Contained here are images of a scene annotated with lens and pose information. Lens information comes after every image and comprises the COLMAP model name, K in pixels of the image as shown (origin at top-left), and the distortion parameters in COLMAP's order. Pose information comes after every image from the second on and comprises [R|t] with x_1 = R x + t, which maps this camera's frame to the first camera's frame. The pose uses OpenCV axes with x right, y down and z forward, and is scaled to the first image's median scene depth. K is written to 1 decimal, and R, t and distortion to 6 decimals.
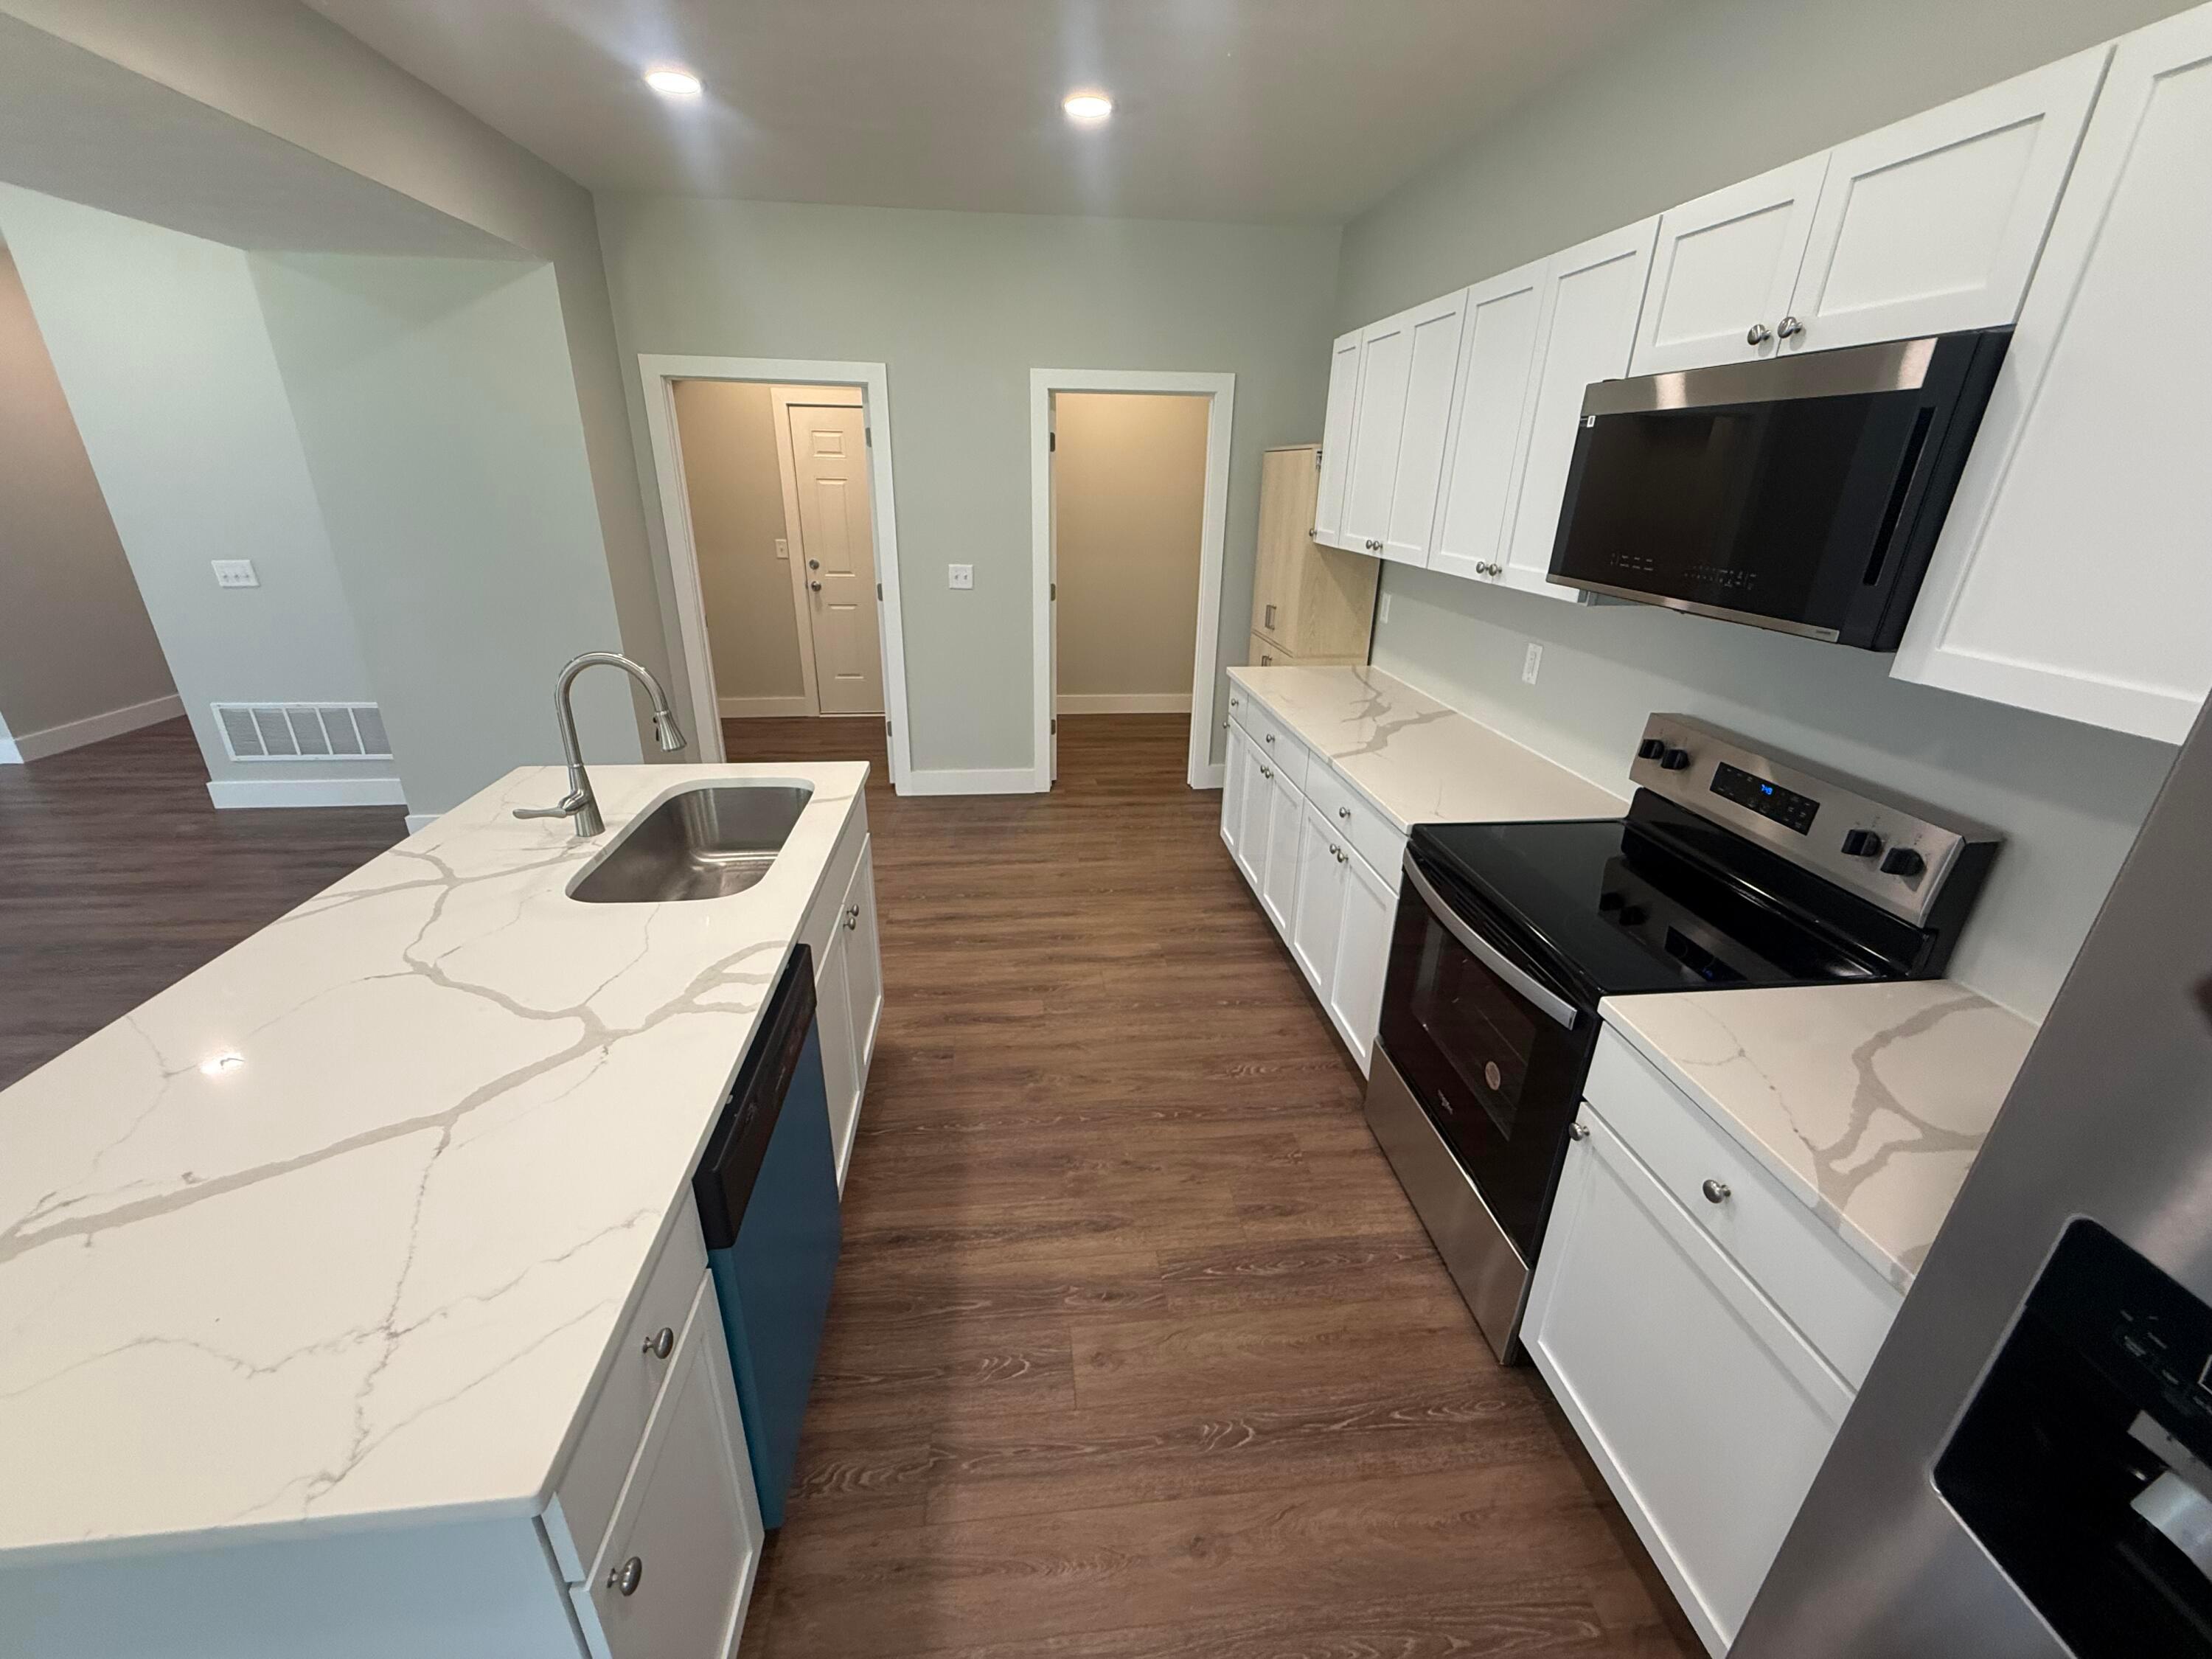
lens RADIAL K [[884.8, 0, 1104.9], [0, 884.8, 835.0], [0, 0, 1]] dist [-0.001811, 0.000561]
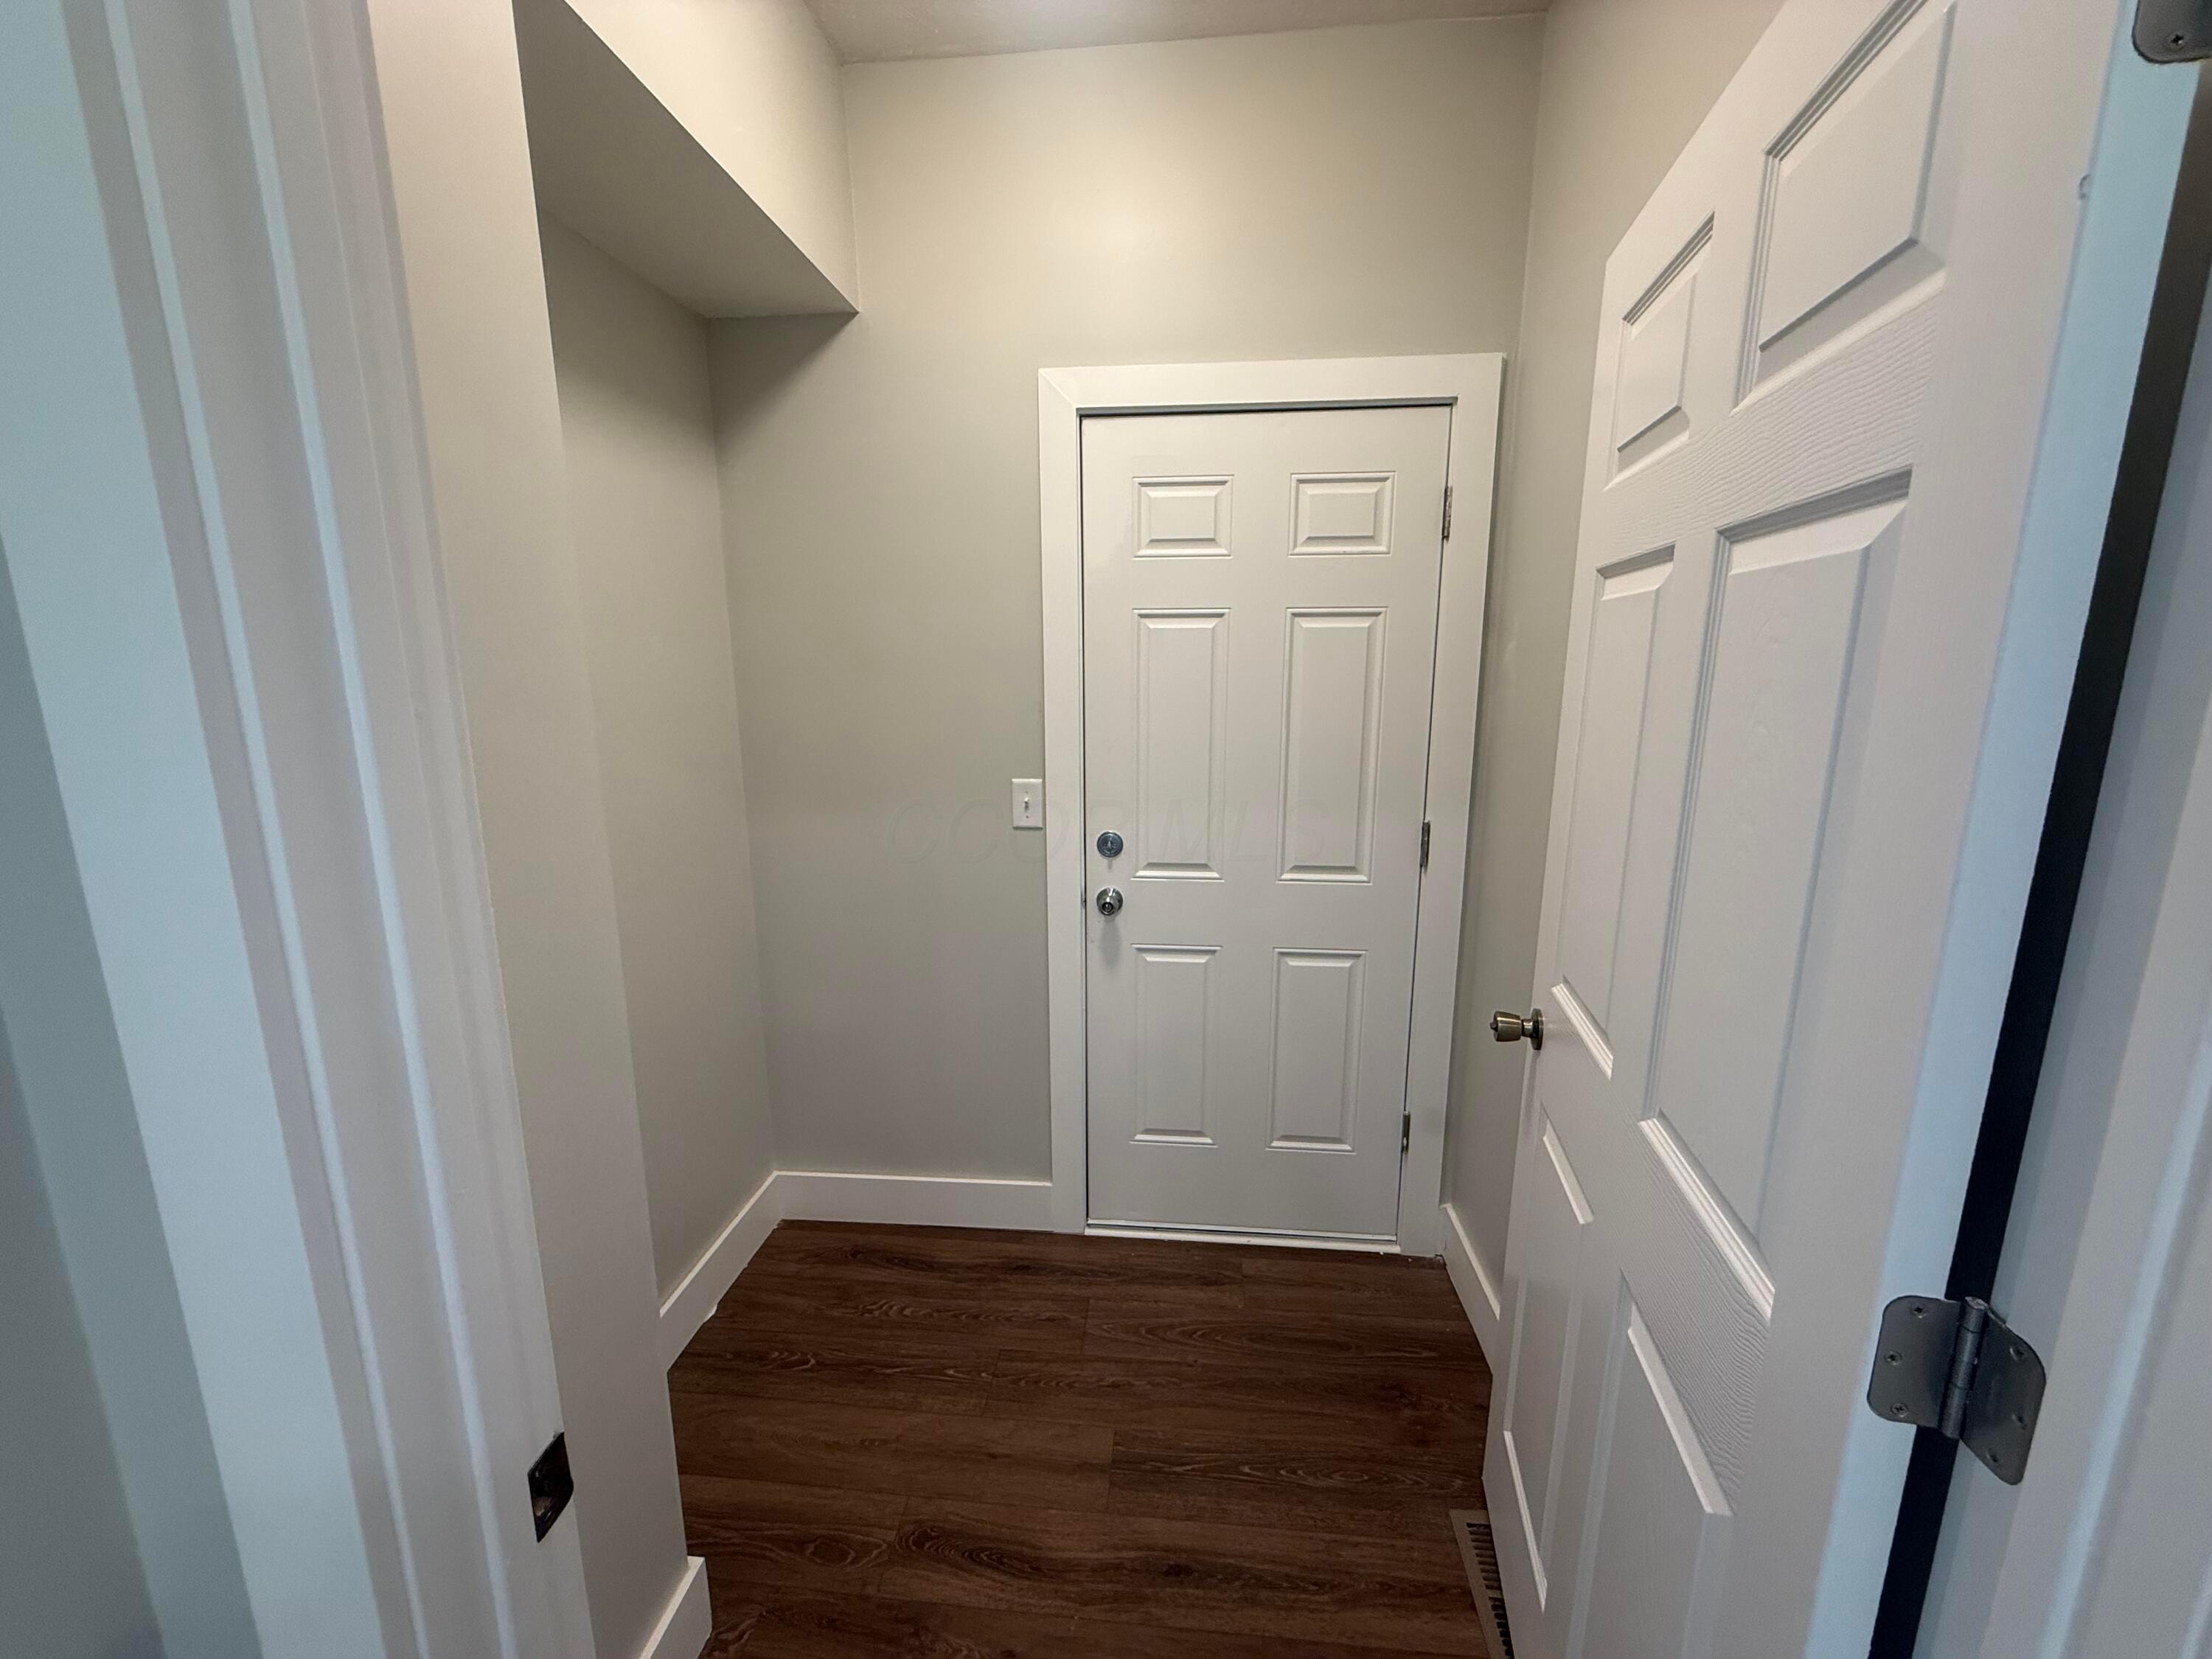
lens RADIAL K [[884.8, 0, 1098.0], [0, 884.8, 829.6], [0, 0, 1]] dist [-0.001811, 0.000561]
pose [[0.983342, 0.012687, -0.181324, -0.548862], [-0.047837, 0.980457, -0.190827, -0.496615], [0.175360, 0.196322, 0.964731, 1.333077]]
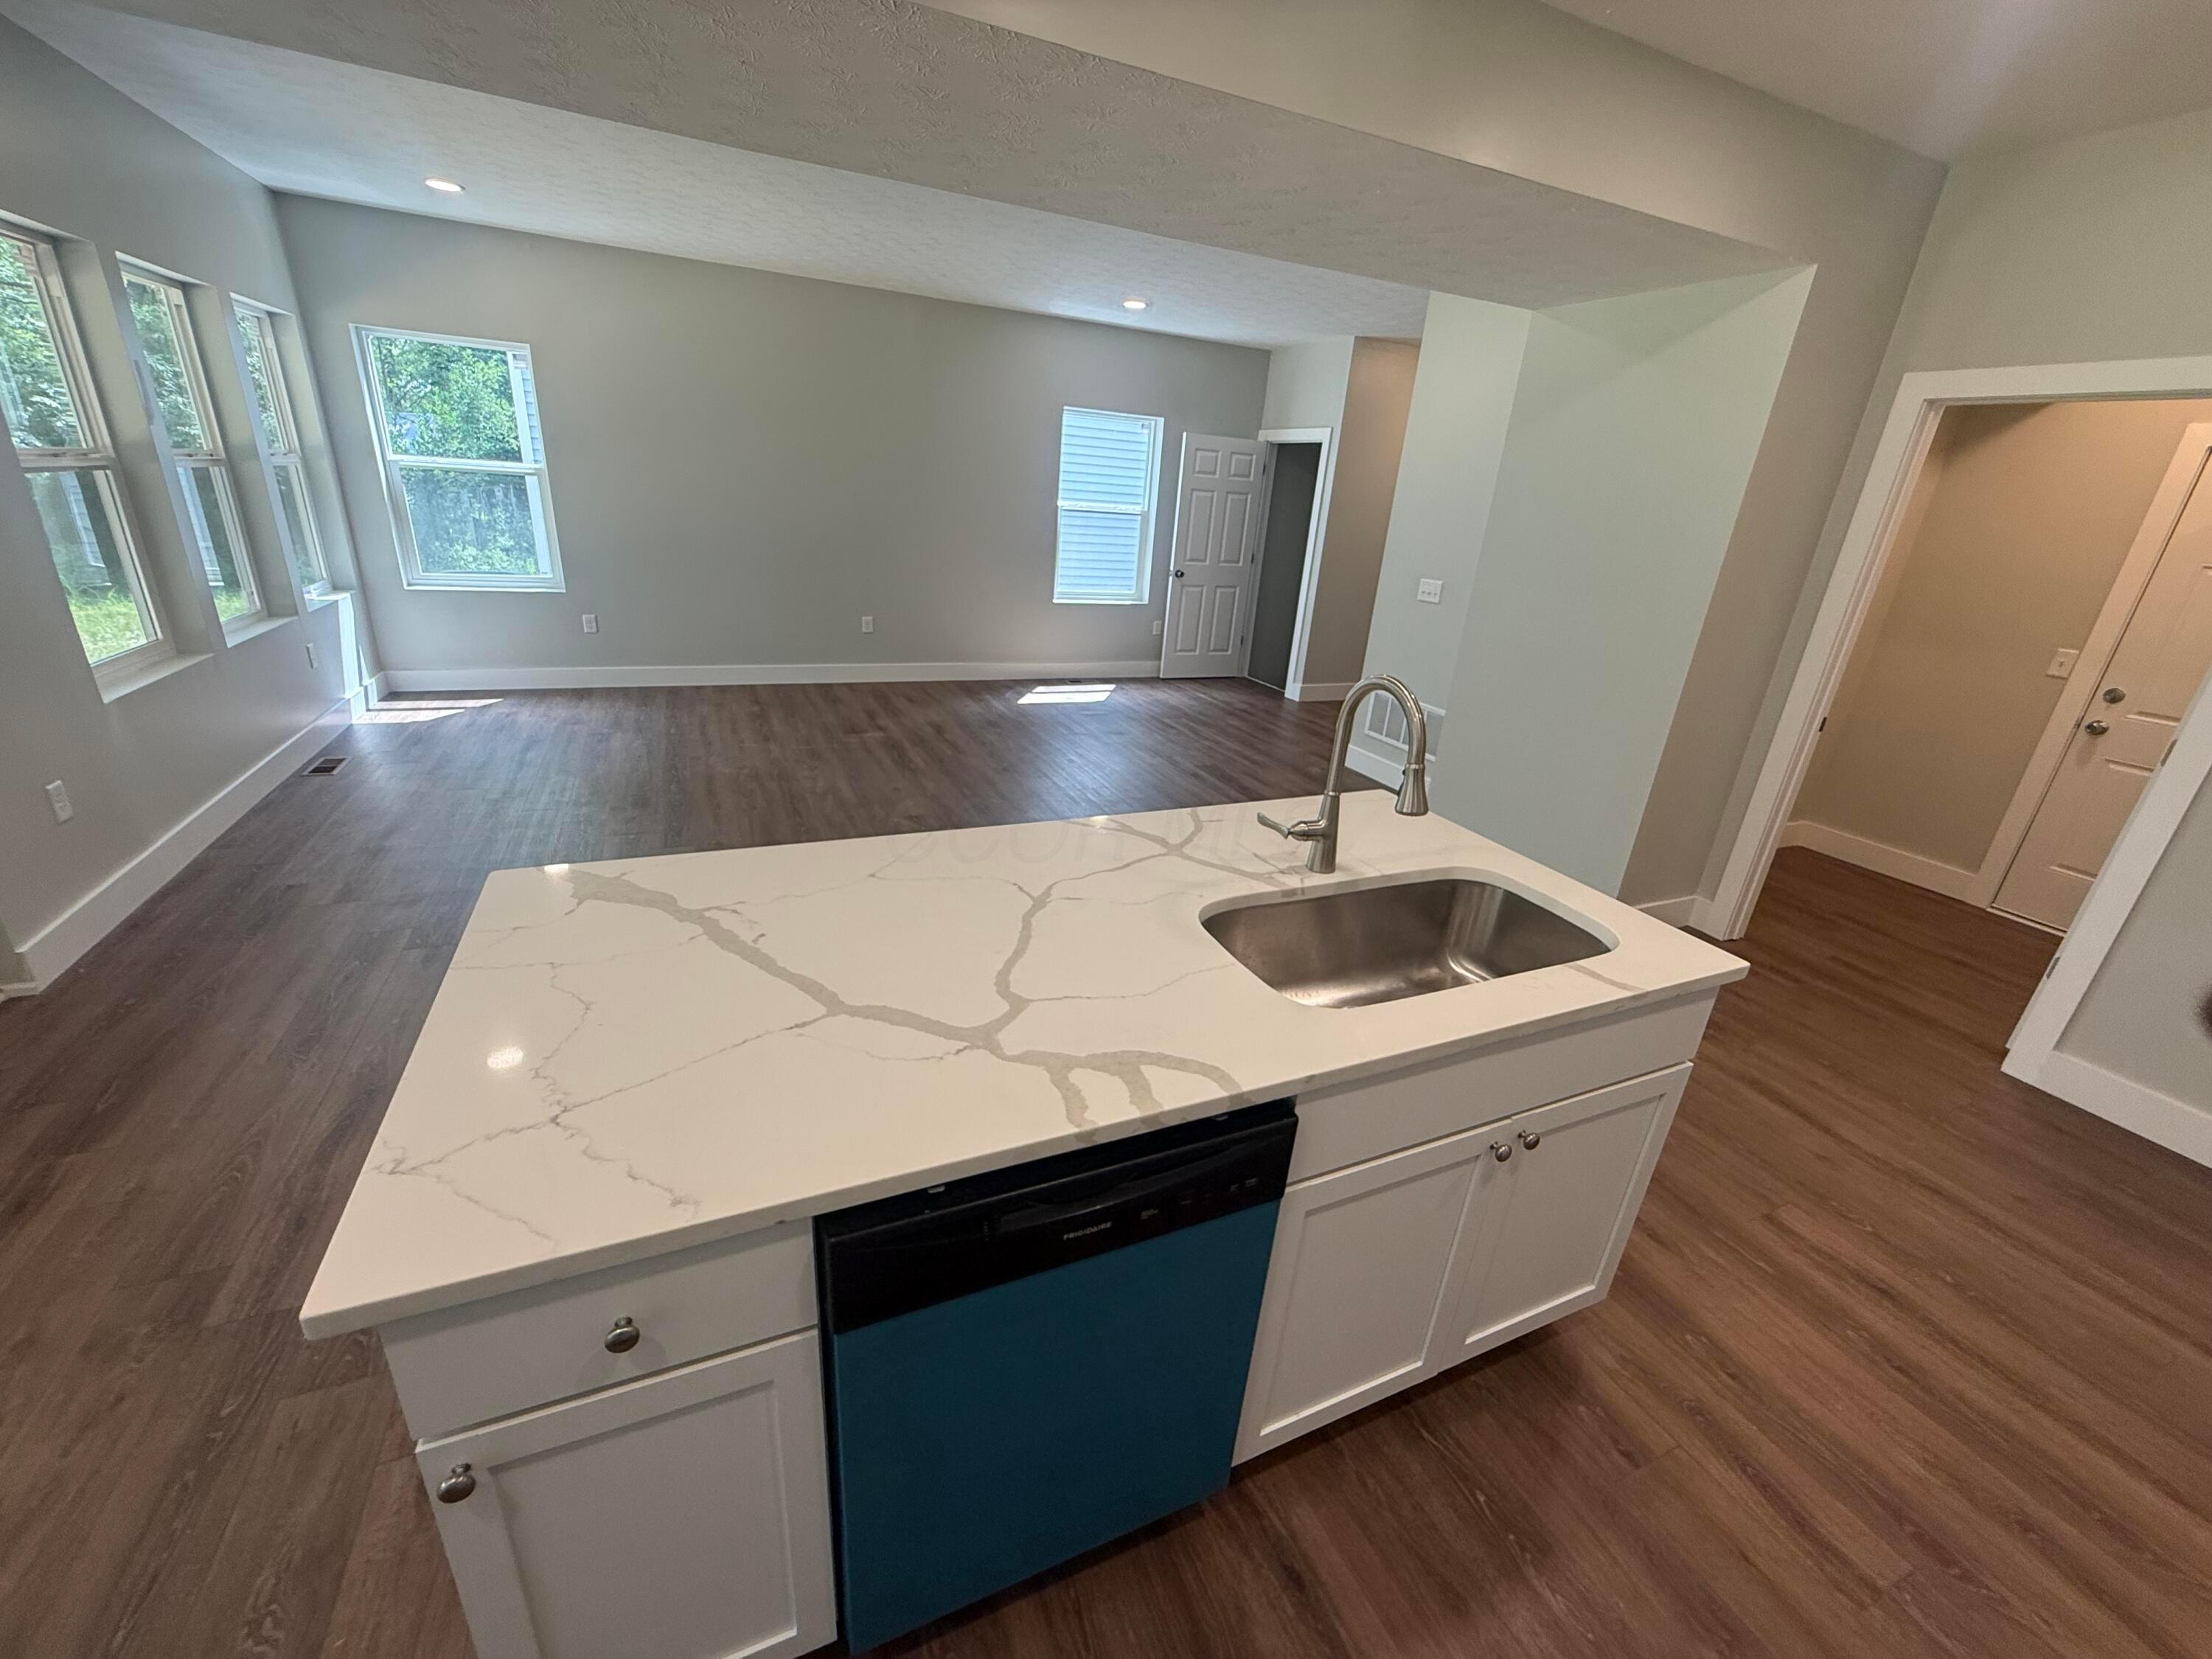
lens RADIAL K [[884.8, 0, 1105.0], [0, 884.8, 831.7], [0, 0, 1]] dist [-0.001811, 0.000561]
pose [[0.307229, 0.348746, -0.885430, 0.087708], [-0.422268, 0.883775, 0.201574, -0.087238], [0.852819, 0.311959, 0.418786, 0.308318]]
